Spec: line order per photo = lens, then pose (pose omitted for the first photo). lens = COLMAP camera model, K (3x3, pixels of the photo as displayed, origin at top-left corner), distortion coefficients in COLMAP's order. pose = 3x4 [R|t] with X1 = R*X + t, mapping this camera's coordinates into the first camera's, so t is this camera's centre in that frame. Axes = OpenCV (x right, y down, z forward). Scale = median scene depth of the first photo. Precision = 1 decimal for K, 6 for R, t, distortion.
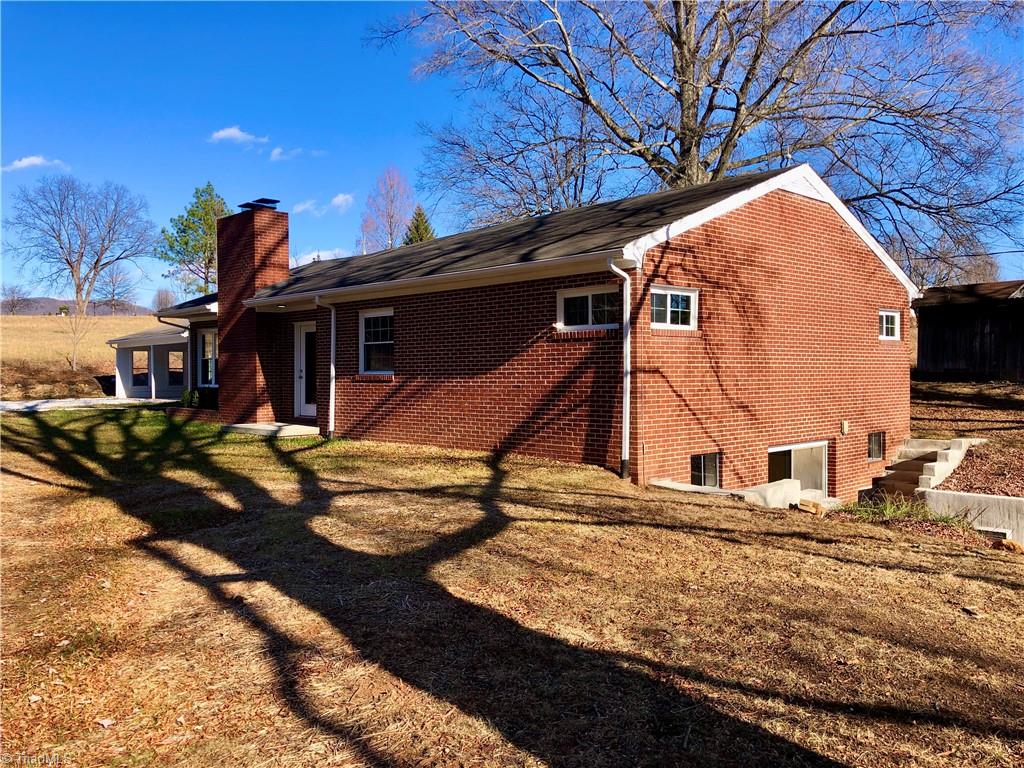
lens RADIAL K [[840.7, 0, 512.0], [0, 840.7, 384.0], [0, 0, 1]] dist [0.086834, 0.001190]
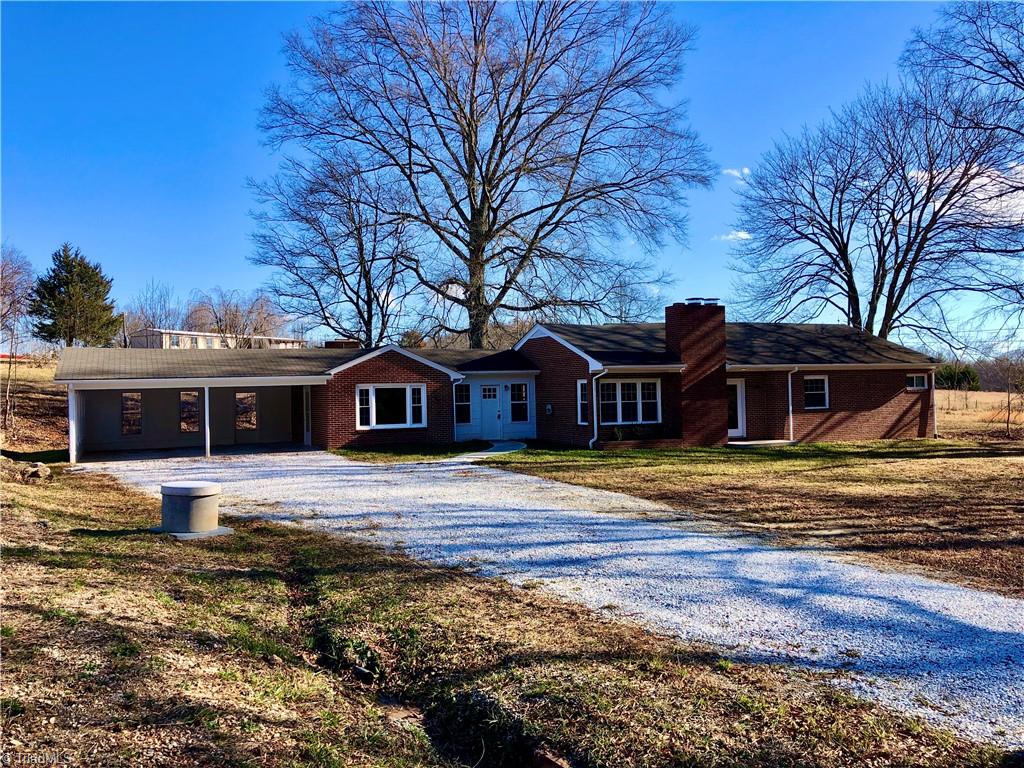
lens RADIAL K [[853.1, 0, 507.3], [0, 853.1, 389.3], [0, 0, 1]] dist [0.059559, -0.006649]
pose [[0.347642, 0.007208, 0.937600, -2.143860], [0.032086, 0.999293, -0.019579, -0.038169], [-0.937078, 0.036890, 0.347165, 0.917172]]
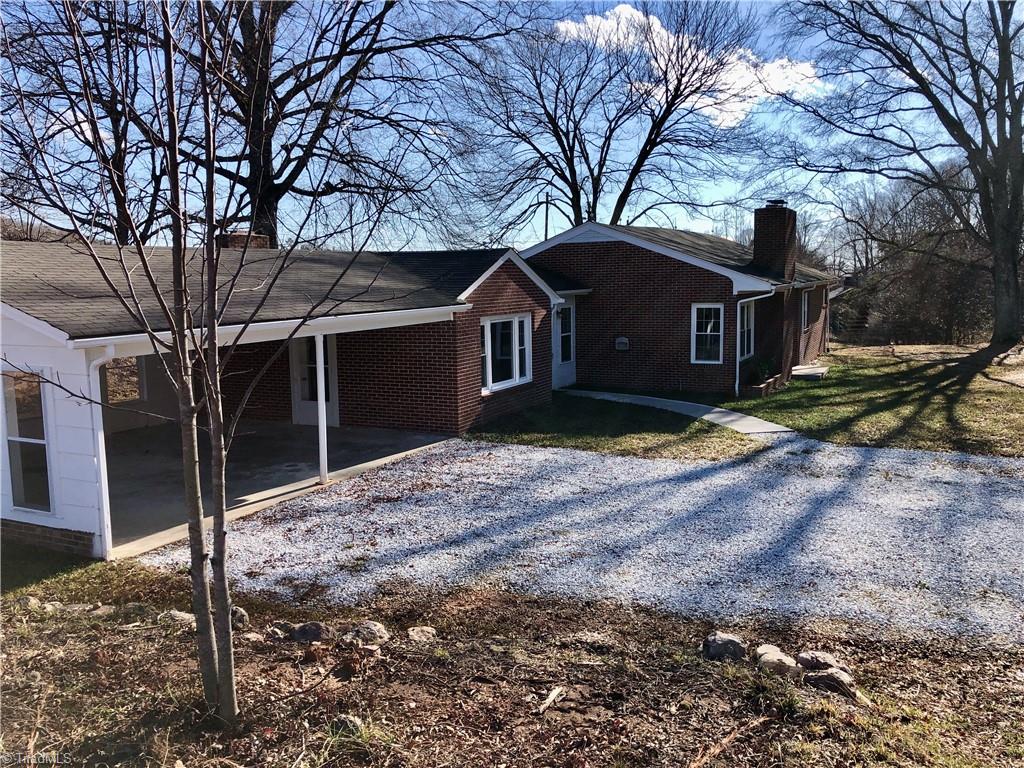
lens RADIAL K [[840.7, 0, 512.0], [0, 840.7, 384.0], [0, 0, 1]] dist [0.086834, 0.001190]
pose [[-0.301171, -0.100635, 0.948245, -1.591196], [0.038325, 0.992335, 0.117487, -0.125783], [-0.952800, 0.071725, -0.295006, 2.024955]]
